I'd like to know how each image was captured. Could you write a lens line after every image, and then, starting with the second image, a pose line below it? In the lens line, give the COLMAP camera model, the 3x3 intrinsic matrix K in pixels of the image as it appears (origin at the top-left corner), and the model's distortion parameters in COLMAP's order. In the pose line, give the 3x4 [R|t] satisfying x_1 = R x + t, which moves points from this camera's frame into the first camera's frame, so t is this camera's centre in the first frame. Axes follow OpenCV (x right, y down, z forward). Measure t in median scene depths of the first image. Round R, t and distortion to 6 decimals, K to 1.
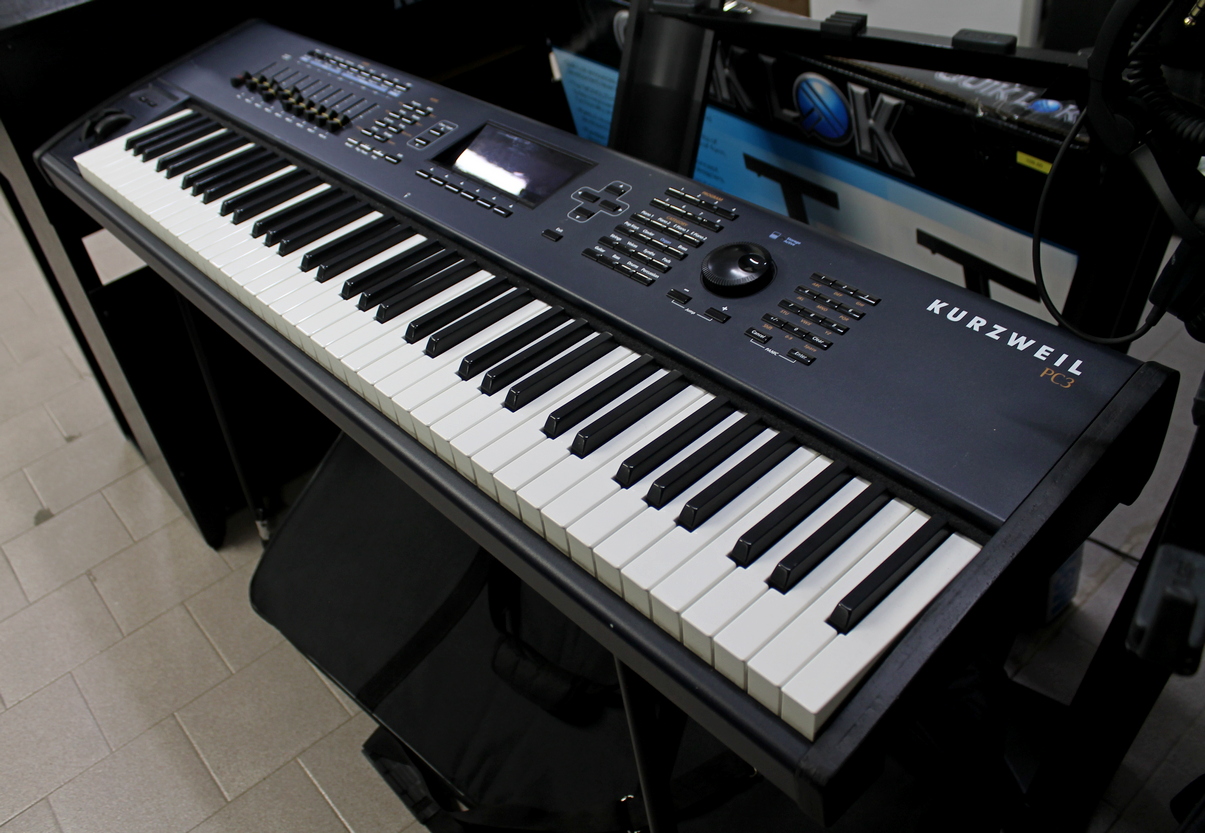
lens RADIAL K [[1051.4, 0, 602.5], [0, 1051.4, 416.5], [0, 0, 1]] dist [-0.171249, 0.303574]
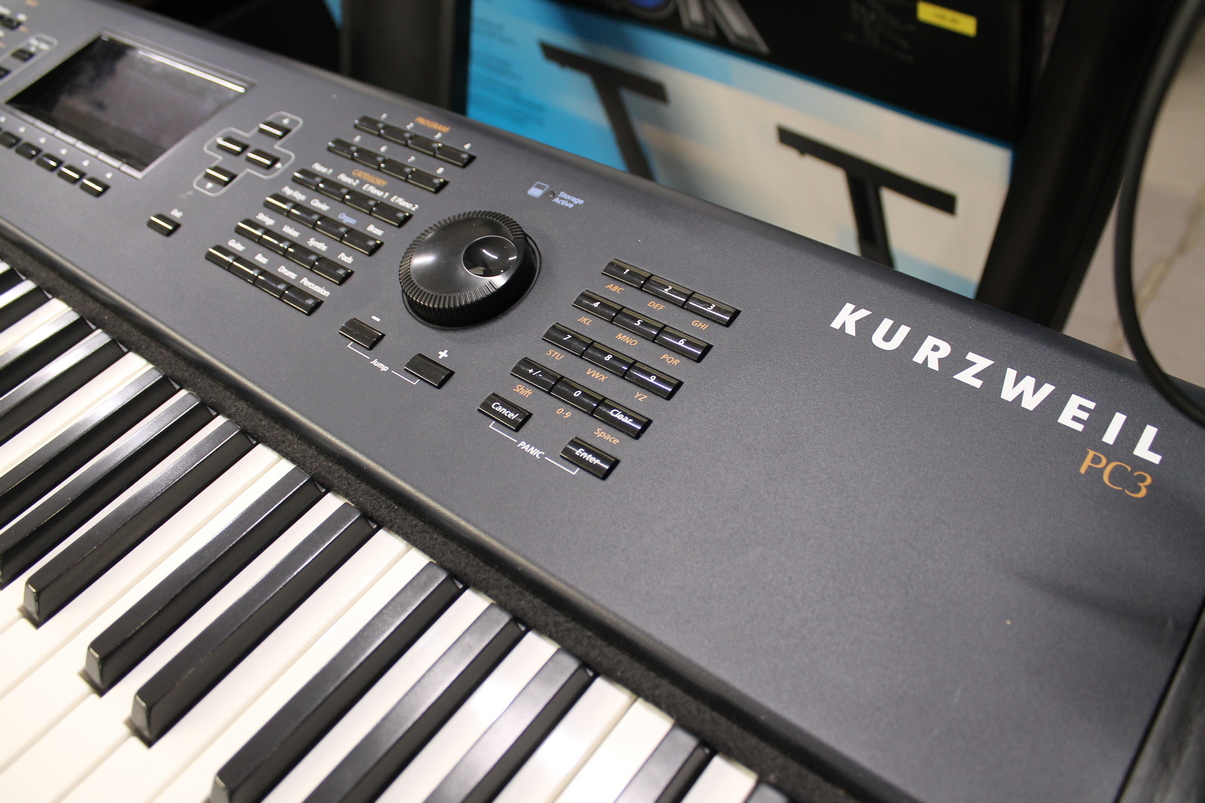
lens RADIAL K [[984.4, 0, 602.5], [0, 984.4, 401.5], [0, 0, 1]] dist [-0.152348, 0.136961]
pose [[0.987269, -0.122140, 0.101889, 0.140493], [0.110492, 0.987427, 0.113047, -0.124575], [-0.114415, -0.100350, 0.988352, 0.502827]]
